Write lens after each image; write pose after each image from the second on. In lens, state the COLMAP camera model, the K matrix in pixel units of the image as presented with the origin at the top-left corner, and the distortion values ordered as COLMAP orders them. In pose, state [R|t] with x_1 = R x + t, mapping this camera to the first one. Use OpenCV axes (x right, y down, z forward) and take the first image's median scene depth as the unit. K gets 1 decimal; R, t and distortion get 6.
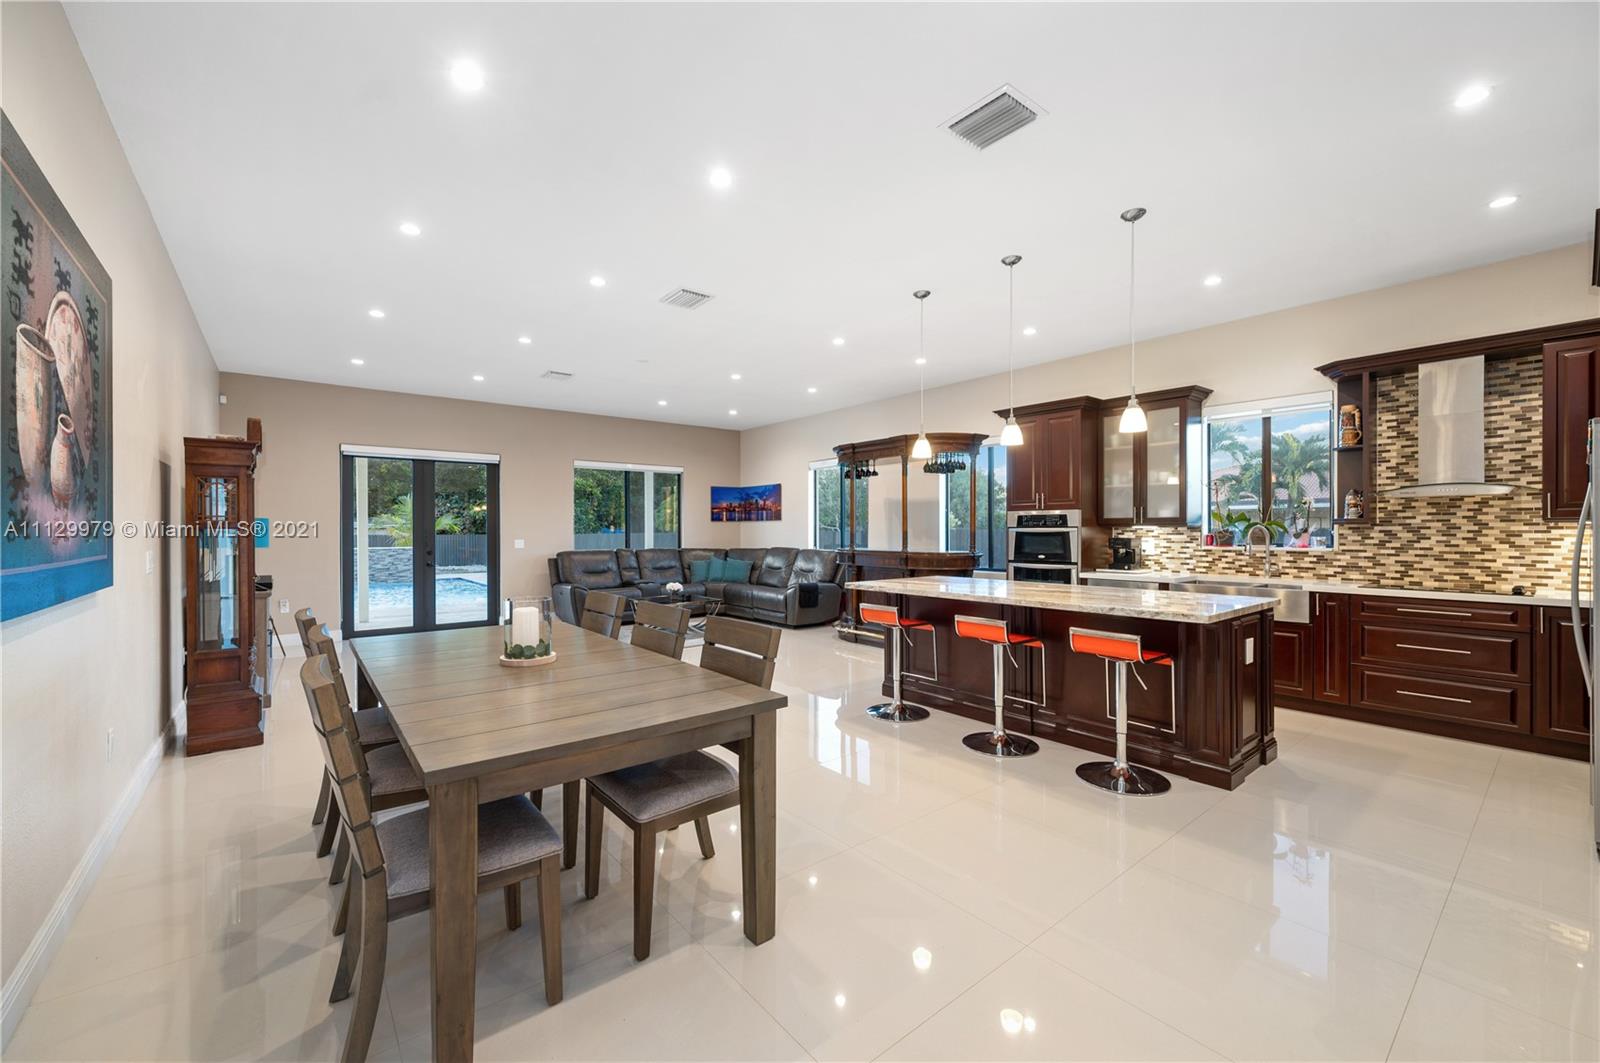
lens RADIAL K [[646.0, 0, 790.7], [0, 646.0, 531.6], [0, 0, 1]] dist [0.003470, -0.000256]
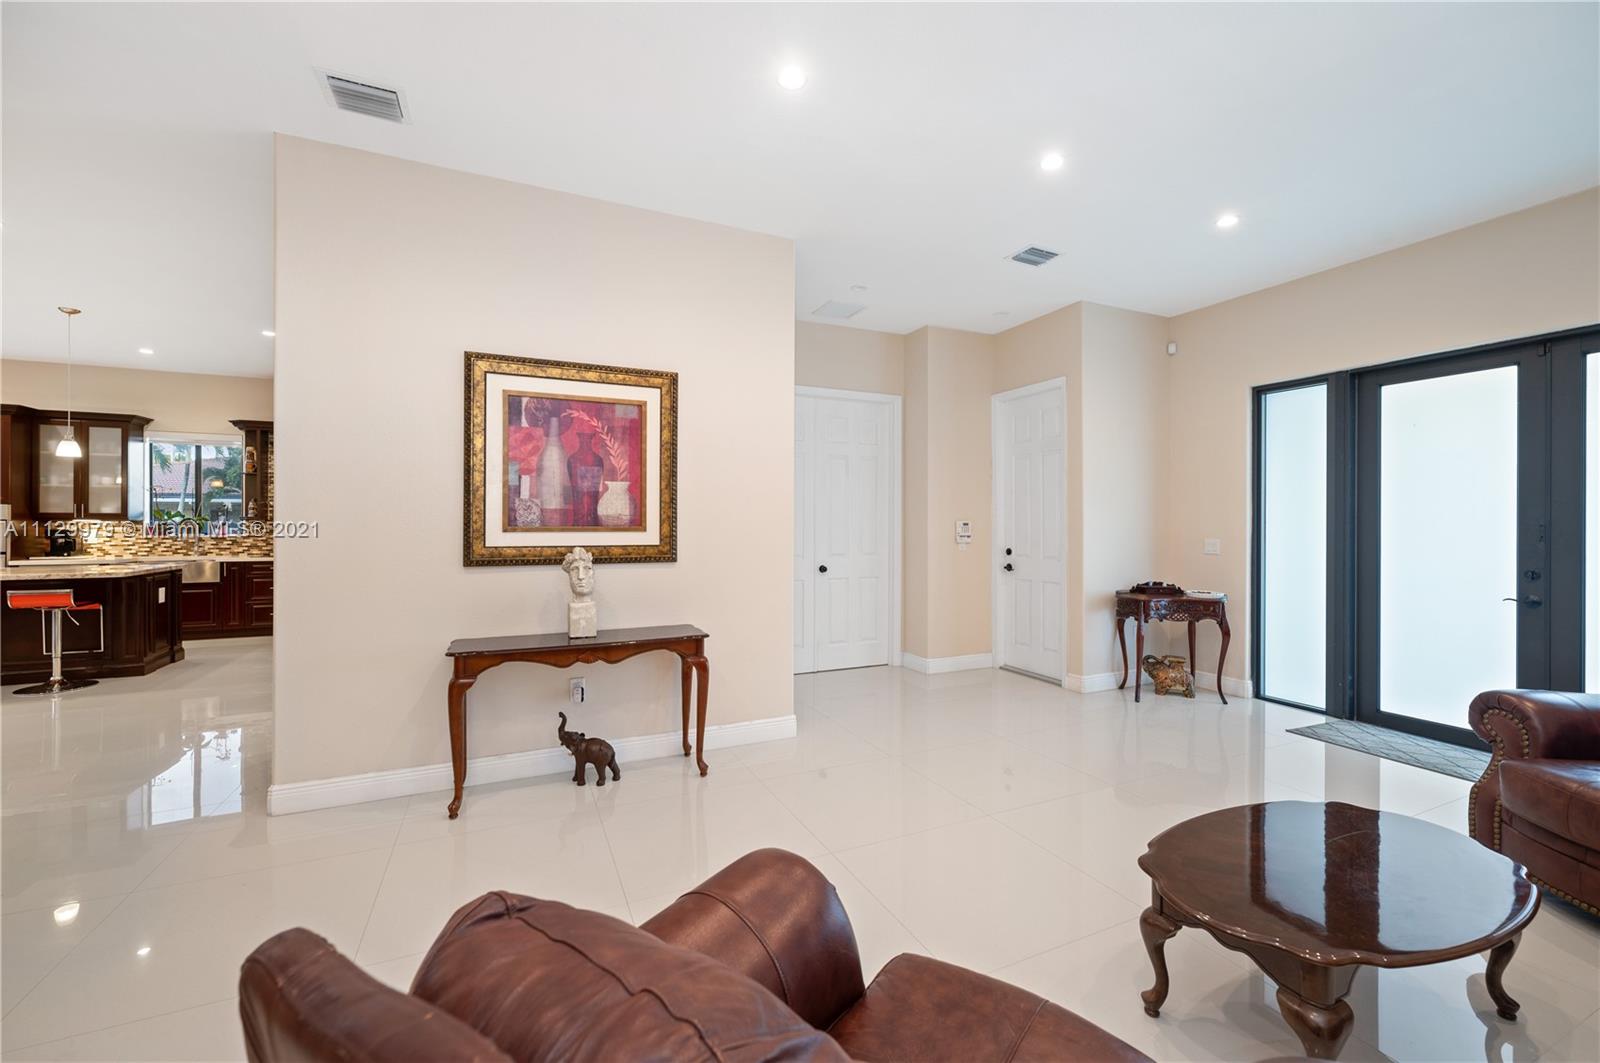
lens RADIAL K [[646.0, 0, 811.9], [0, 646.0, 525.3], [0, 0, 1]] dist [0.003470, -0.000256]
pose [[0.241888, 0.002998, 0.970300, -0.322159], [-0.001625, 0.999995, -0.002685, 0.003356], [-0.970303, -0.000928, 0.241892, -0.651449]]
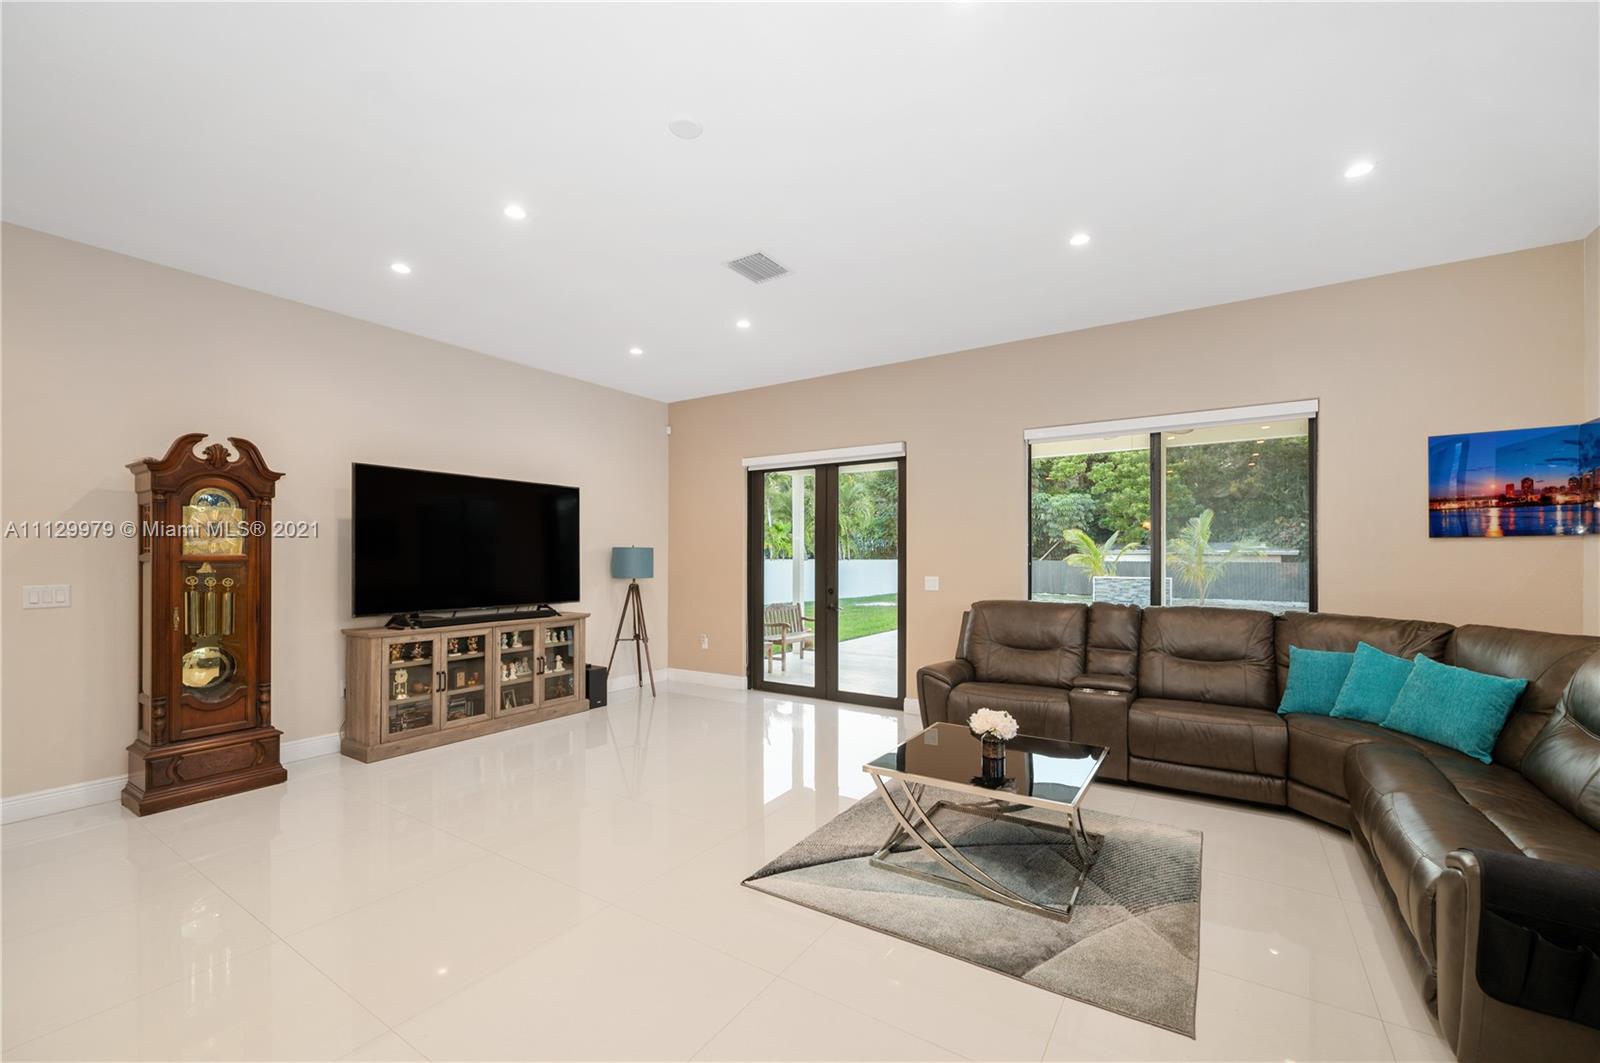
lens RADIAL K [[646.0, 0, 801.7], [0, 646.0, 543.5], [0, 0, 1]] dist [0.003470, -0.000256]
pose [[0.316594, -0.016538, -0.948417, 0.192852], [-0.002788, 0.999827, -0.018365, -0.011096], [0.948557, 0.008458, 0.316493, 1.119768]]
